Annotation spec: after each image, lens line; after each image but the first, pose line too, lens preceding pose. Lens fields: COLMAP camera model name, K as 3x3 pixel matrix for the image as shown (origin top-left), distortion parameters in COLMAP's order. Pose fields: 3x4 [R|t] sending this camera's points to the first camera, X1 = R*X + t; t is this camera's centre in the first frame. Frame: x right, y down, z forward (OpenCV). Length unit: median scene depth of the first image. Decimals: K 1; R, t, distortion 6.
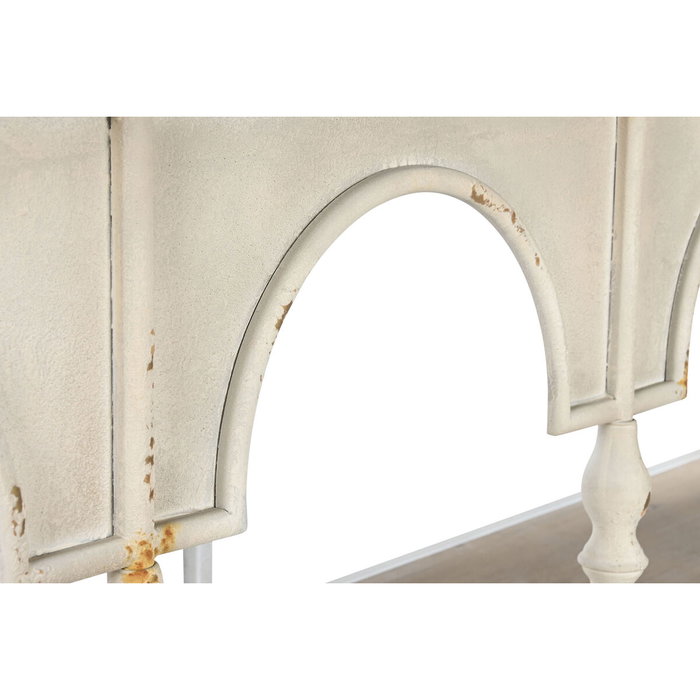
lens RADIAL K [[2258.6, 0, 349.5], [0, 2258.6, 352.1], [0, 0, 1]] dist [0.065911, 0.000000]
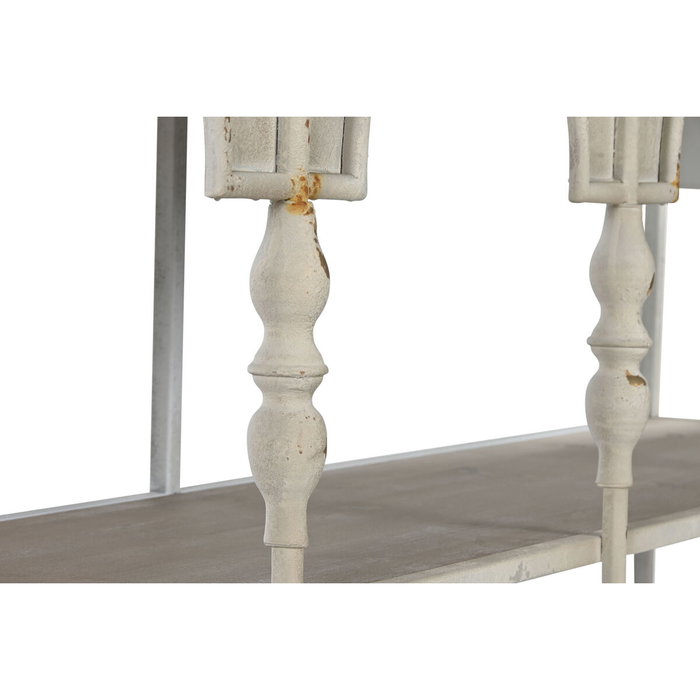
lens RADIAL K [[3456.6, 0, 350.0], [0, 3456.6, 349.9], [0, 0, 1]] dist [-0.063762, 0.000000]
pose [[0.989477, 0.001836, 0.144677, -0.317525], [0.015088, 0.993158, -0.115800, 0.370464], [-0.143900, 0.116764, 0.982680, -0.741387]]
